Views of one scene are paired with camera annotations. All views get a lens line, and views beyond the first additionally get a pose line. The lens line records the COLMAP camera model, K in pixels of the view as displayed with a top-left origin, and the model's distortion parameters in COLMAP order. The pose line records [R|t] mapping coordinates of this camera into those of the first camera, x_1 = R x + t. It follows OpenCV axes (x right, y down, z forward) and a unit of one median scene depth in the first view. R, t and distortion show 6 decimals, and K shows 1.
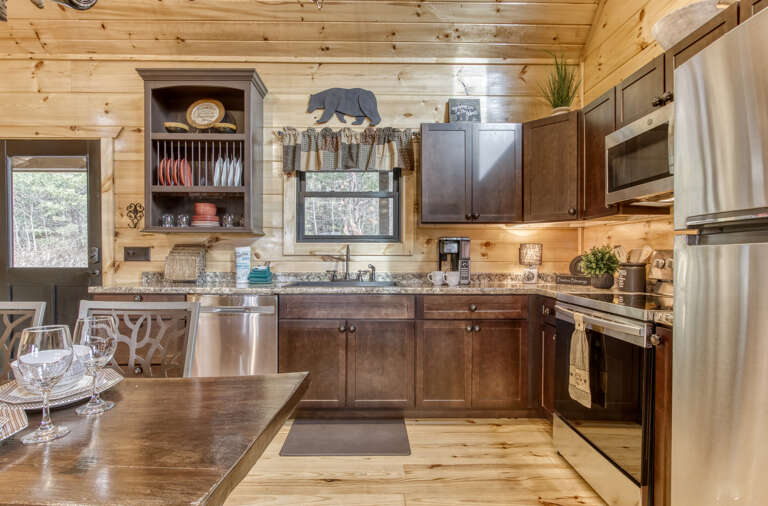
lens RADIAL K [[401.3, 0, 384.0], [0, 401.3, 253.0], [0, 0, 1]] dist [0.017450, 0.000053]
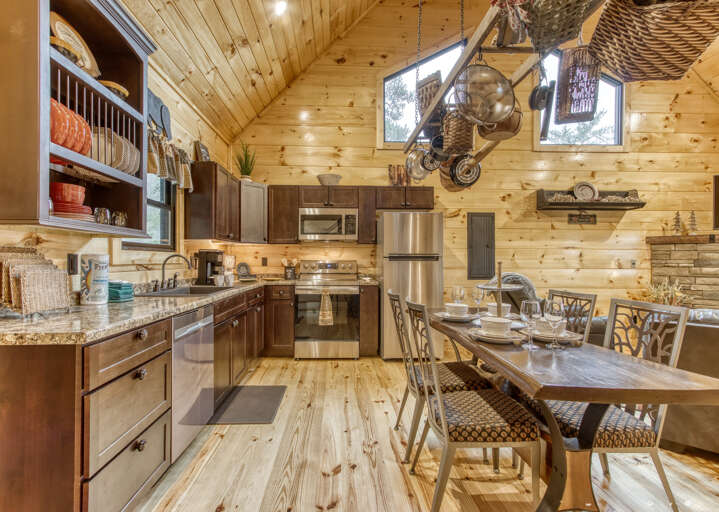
lens RADIAL K [[354.6, 0, 347.0], [0, 354.6, 255.9], [0, 0, 1]] dist [-0.000630, -0.000351]
pose [[-0.012896, 0.009166, 0.999875, -1.000023], [-0.008496, 0.999921, -0.009276, -0.011397], [-0.999881, -0.008615, -0.012817, 0.565983]]
